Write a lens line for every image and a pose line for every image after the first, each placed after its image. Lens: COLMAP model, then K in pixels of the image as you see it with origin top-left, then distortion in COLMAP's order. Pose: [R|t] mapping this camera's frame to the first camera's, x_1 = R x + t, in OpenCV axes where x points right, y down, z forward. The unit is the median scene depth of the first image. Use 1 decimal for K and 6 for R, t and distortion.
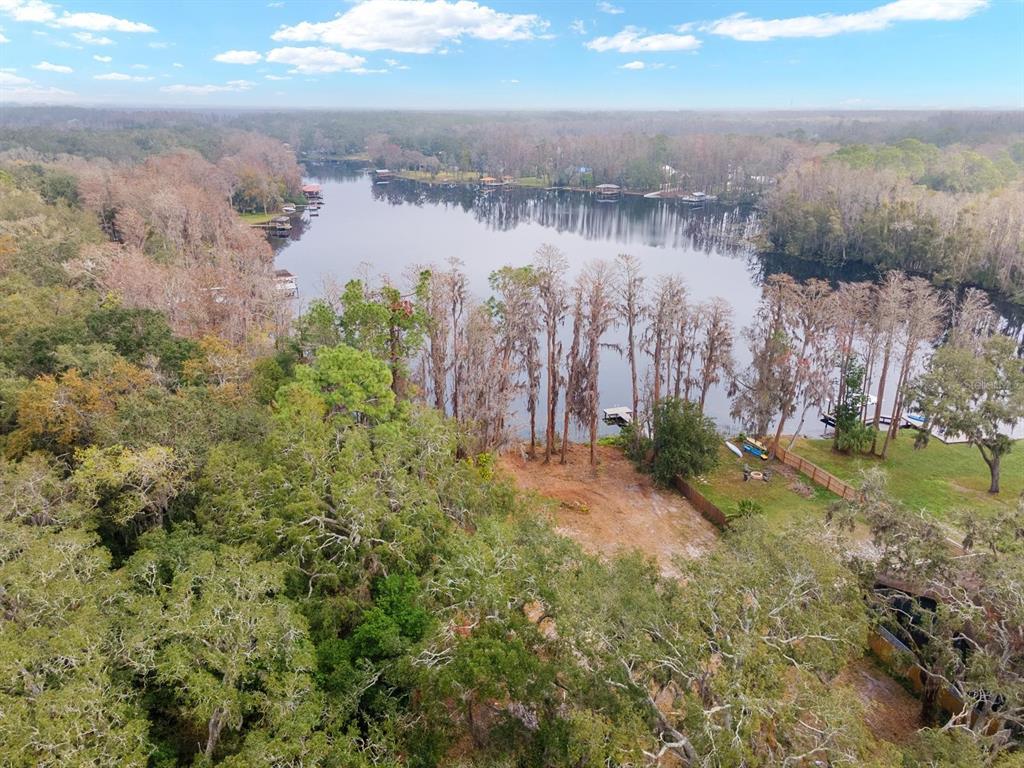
lens RADIAL K [[718.8, 0, 512.0], [0, 718.8, 384.0], [0, 0, 1]] dist [0.007016, 0.002049]
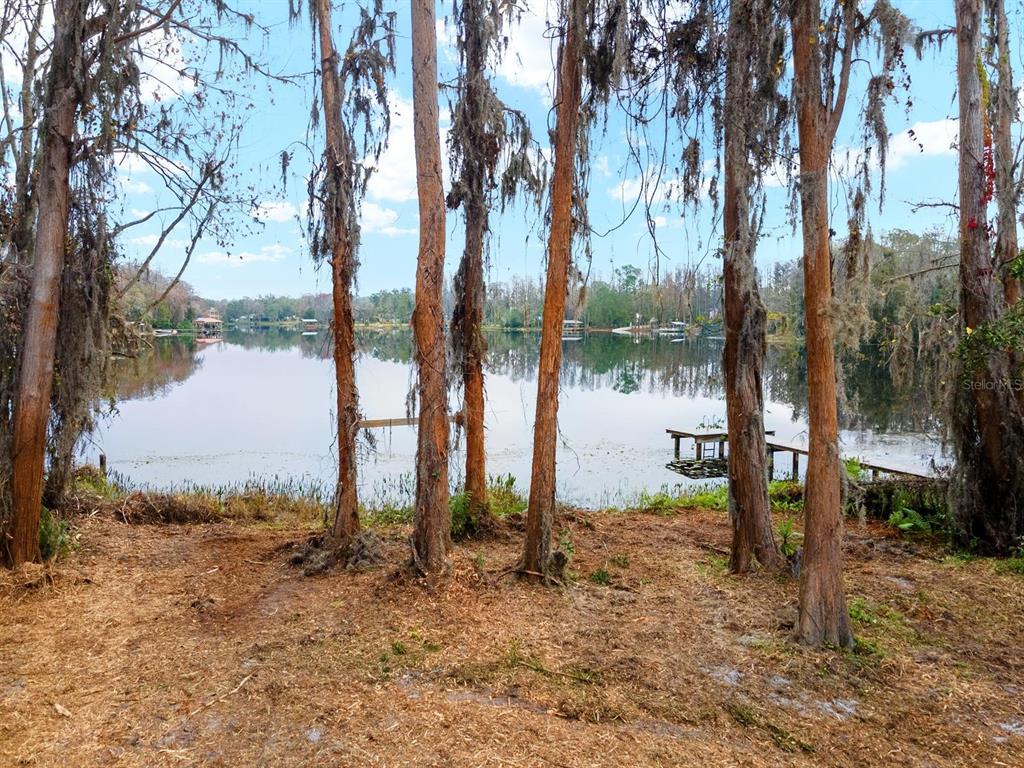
lens RADIAL K [[718.8, 0, 512.0], [0, 718.8, 384.0], [0, 0, 1]] dist [0.007016, 0.002049]
pose [[0.998175, -0.004421, 0.060223, 0.013437], [0.020903, 0.960952, -0.275924, 0.026132], [-0.056651, 0.276679, 0.959291, 0.199531]]
